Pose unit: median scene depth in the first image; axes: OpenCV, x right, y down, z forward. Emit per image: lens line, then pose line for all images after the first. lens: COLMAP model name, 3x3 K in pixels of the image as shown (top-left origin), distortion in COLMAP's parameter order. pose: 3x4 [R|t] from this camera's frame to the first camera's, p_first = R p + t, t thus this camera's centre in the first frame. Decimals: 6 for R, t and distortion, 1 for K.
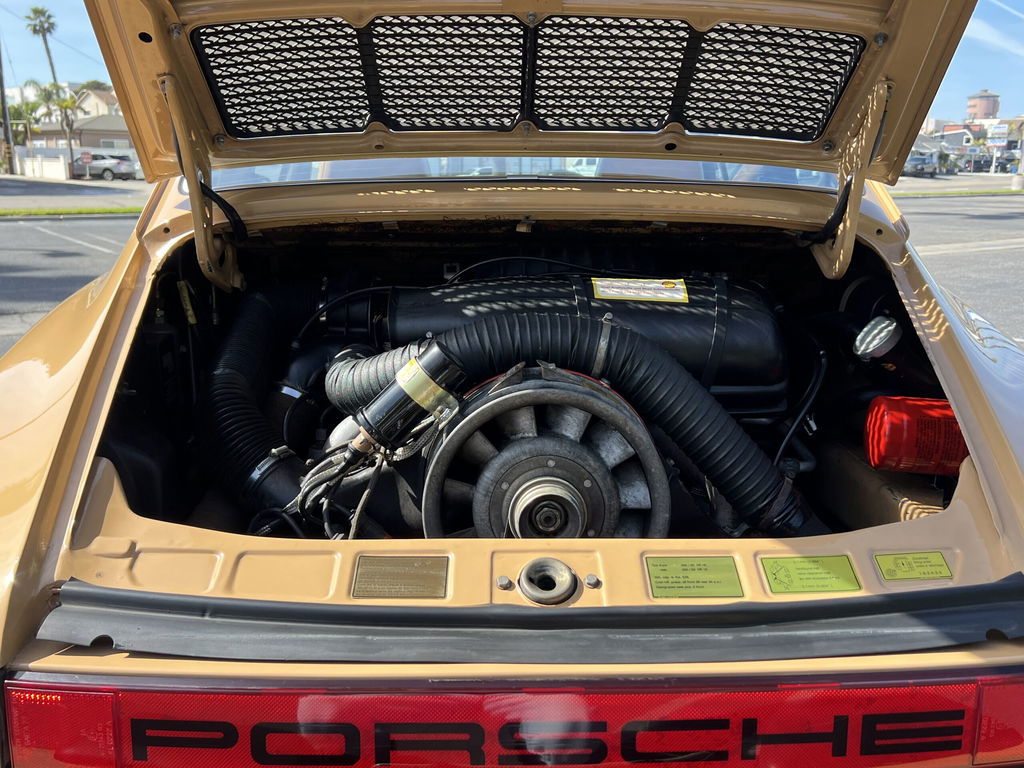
lens RADIAL K [[960.4, 0, 512.4], [0, 960.4, 387.1], [0, 0, 1]] dist [0.025280, 0.000000]
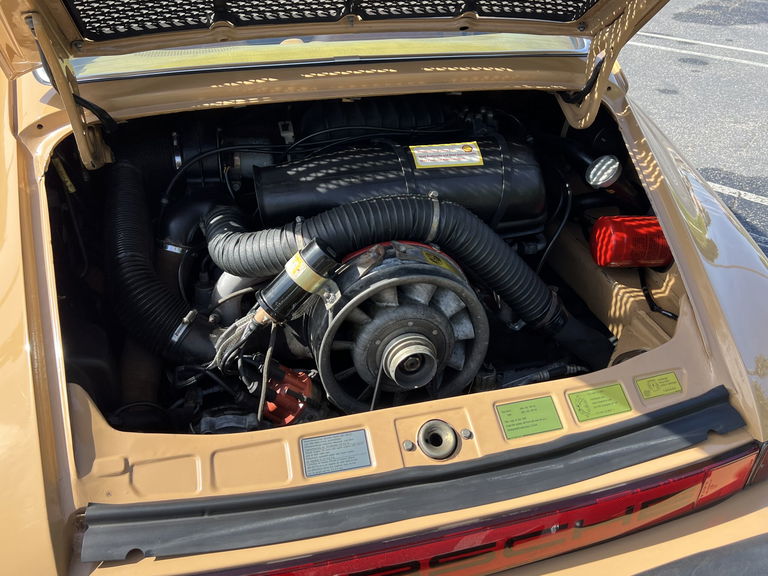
lens RADIAL K [[663.0, 0, 388.6], [0, 663.0, 289.1], [0, 0, 1]] dist [0.009540, 0.013434]
pose [[0.971827, -0.118884, 0.203514, -0.153604], [0.036924, 0.929602, 0.366710, -0.273967], [-0.232783, -0.348864, 0.907803, 0.141457]]
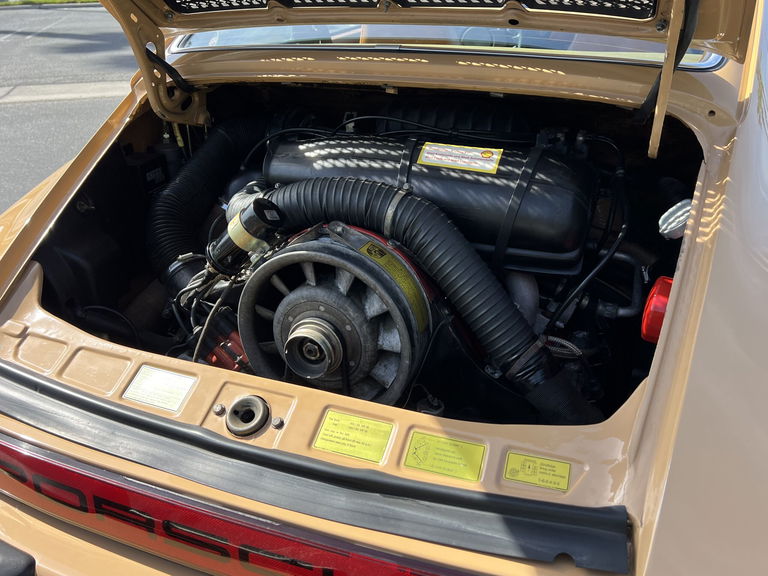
lens RADIAL K [[663.0, 0, 381.8], [0, 663.0, 286.5], [0, 0, 1]] dist [0.009540, 0.013434]
pose [[0.921076, 0.154764, -0.357306, 0.368534], [-0.061834, 0.964111, 0.258198, -0.156765], [0.384443, -0.215726, 0.897589, 0.214214]]
